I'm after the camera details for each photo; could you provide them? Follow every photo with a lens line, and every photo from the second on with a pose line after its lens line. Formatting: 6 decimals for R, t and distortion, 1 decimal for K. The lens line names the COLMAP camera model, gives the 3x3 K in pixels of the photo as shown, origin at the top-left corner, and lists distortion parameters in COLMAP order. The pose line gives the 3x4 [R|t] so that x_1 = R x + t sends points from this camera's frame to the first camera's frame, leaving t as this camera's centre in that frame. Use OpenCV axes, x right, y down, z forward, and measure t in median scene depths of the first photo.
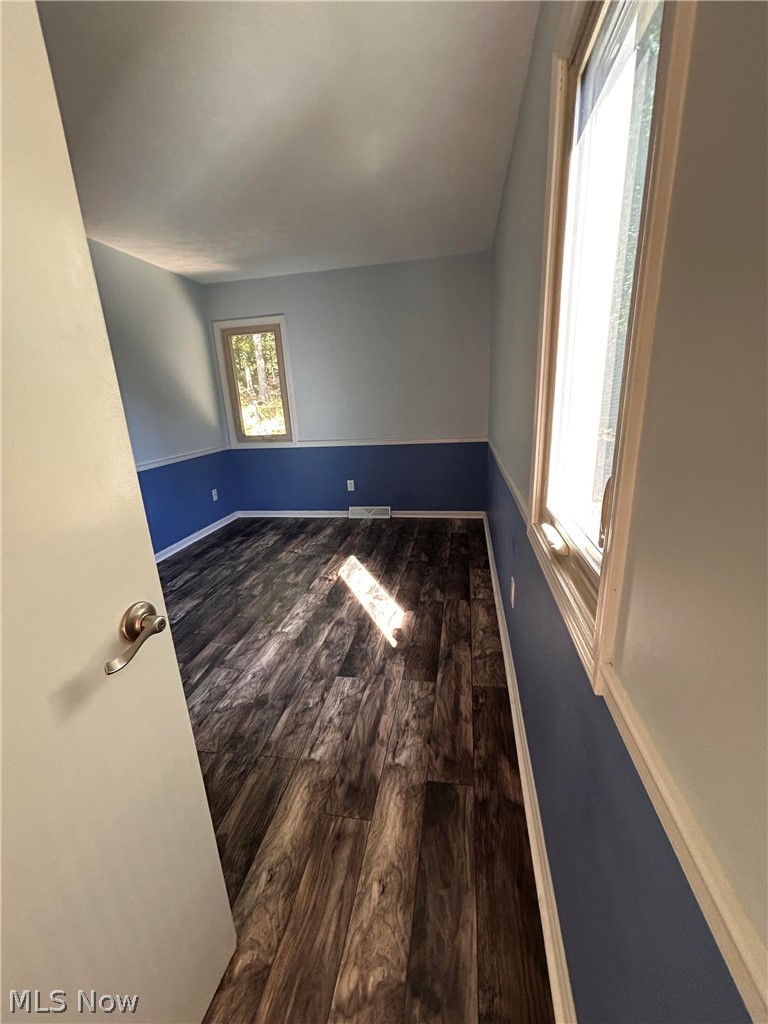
lens RADIAL K [[410.6, 0, 386.4], [0, 410.6, 514.4], [0, 0, 1]] dist [-0.001058, 0.000671]
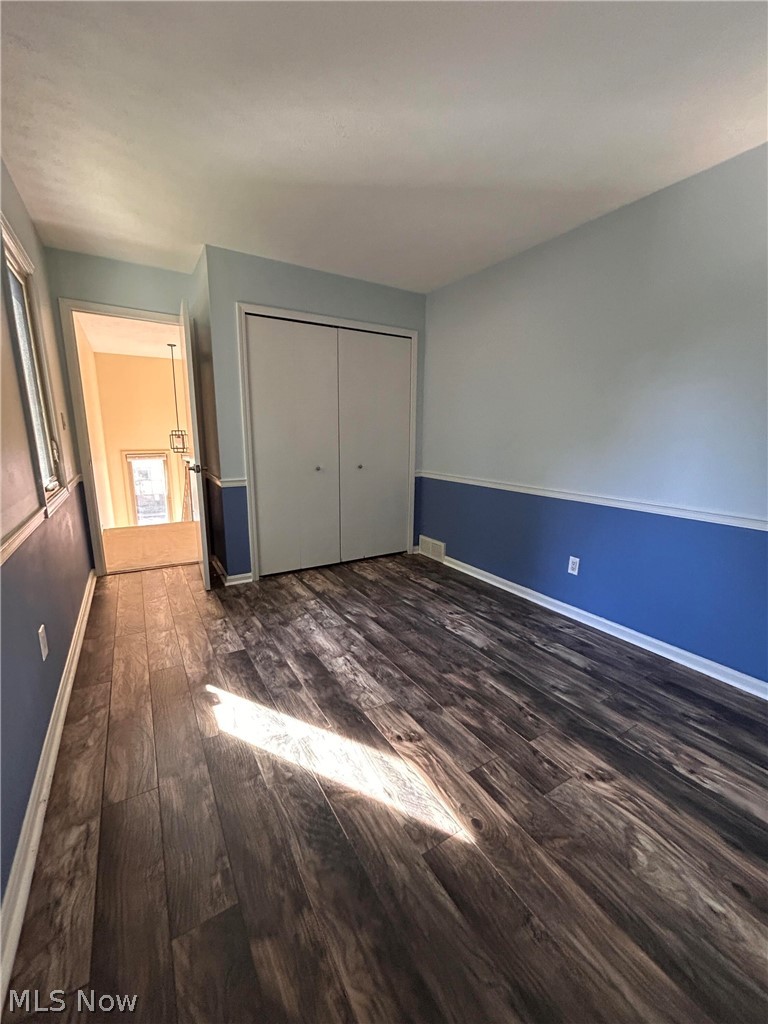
lens RADIAL K [[410.6, 0, 386.4], [0, 410.6, 514.4], [0, 0, 1]] dist [-0.001058, 0.000671]
pose [[-0.743069, 0.170944, -0.647013, 0.203656], [-0.161633, 0.892358, 0.421394, -0.380027], [0.649402, 0.417703, -0.635453, 1.367354]]
